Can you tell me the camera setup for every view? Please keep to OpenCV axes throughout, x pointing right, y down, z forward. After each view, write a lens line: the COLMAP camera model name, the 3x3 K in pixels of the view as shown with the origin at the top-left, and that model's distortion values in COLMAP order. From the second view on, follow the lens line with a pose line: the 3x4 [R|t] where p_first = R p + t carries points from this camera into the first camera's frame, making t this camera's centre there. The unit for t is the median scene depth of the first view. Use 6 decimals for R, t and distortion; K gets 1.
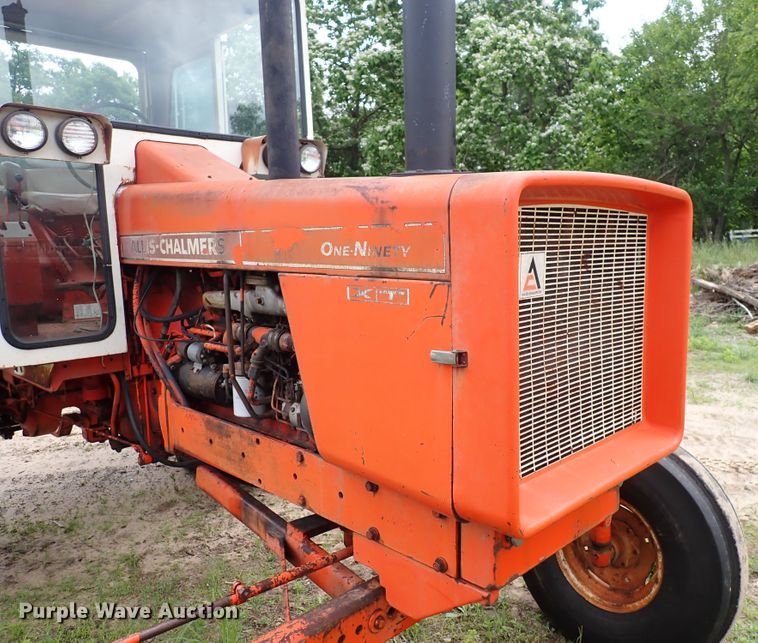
lens RADIAL K [[637.8, 0, 424.4], [0, 637.8, 326.4], [0, 0, 1]] dist [-0.004452, 0.005669]
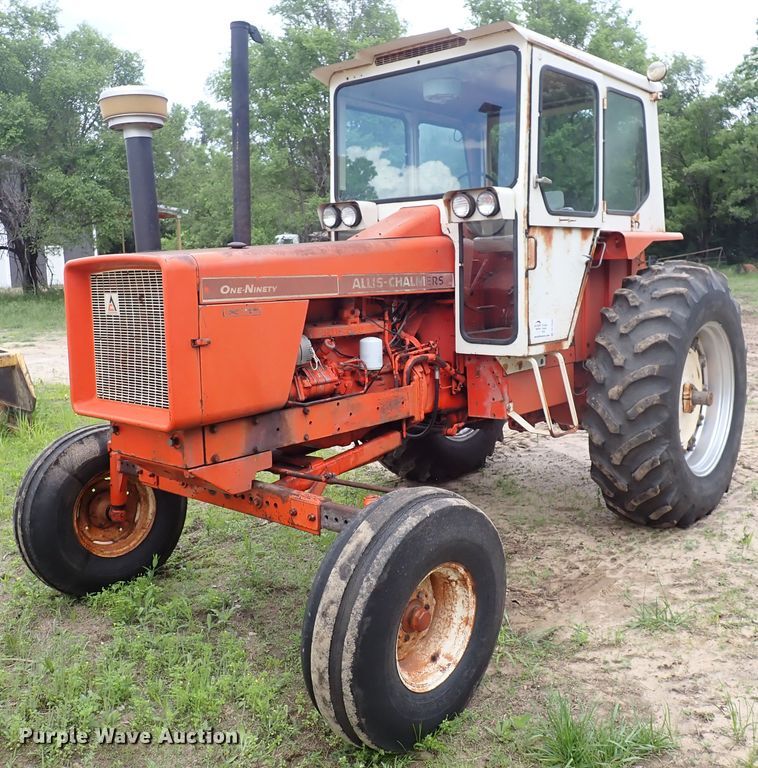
lens RADIAL K [[811.0, 0, 397.3], [0, 811.0, 366.9], [0, 0, 1]] dist [-0.000015, 0.000000]
pose [[0.061604, 0.131445, -0.989407, 1.437576], [-0.116133, 0.985501, 0.123695, -0.156857], [0.991321, 0.107282, 0.075976, 0.871724]]
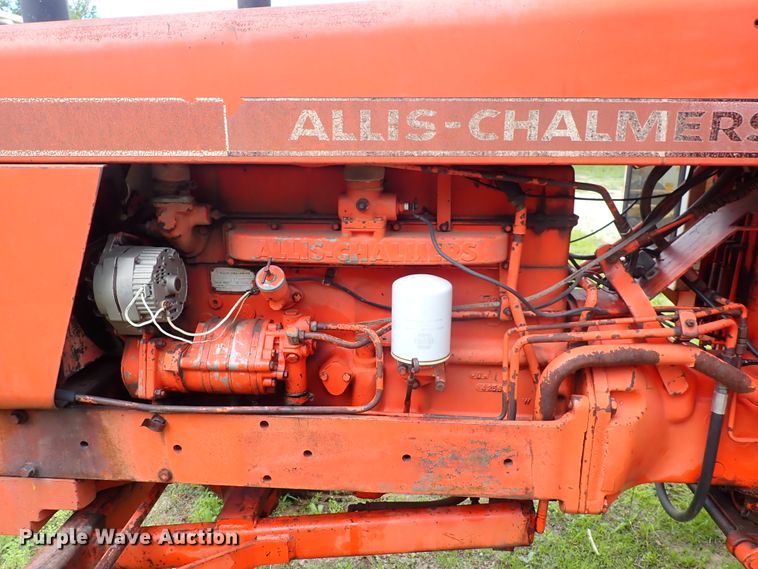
lens RADIAL K [[562.7, 0, 380.5], [0, 562.7, 295.3], [0, 0, 1]] dist [0.009283, -0.015834]
pose [[-0.774269, 0.182902, -0.605850, 0.133141], [-0.074644, 0.924251, 0.374419, -0.152400], [0.628439, 0.335124, -0.701966, 1.212430]]
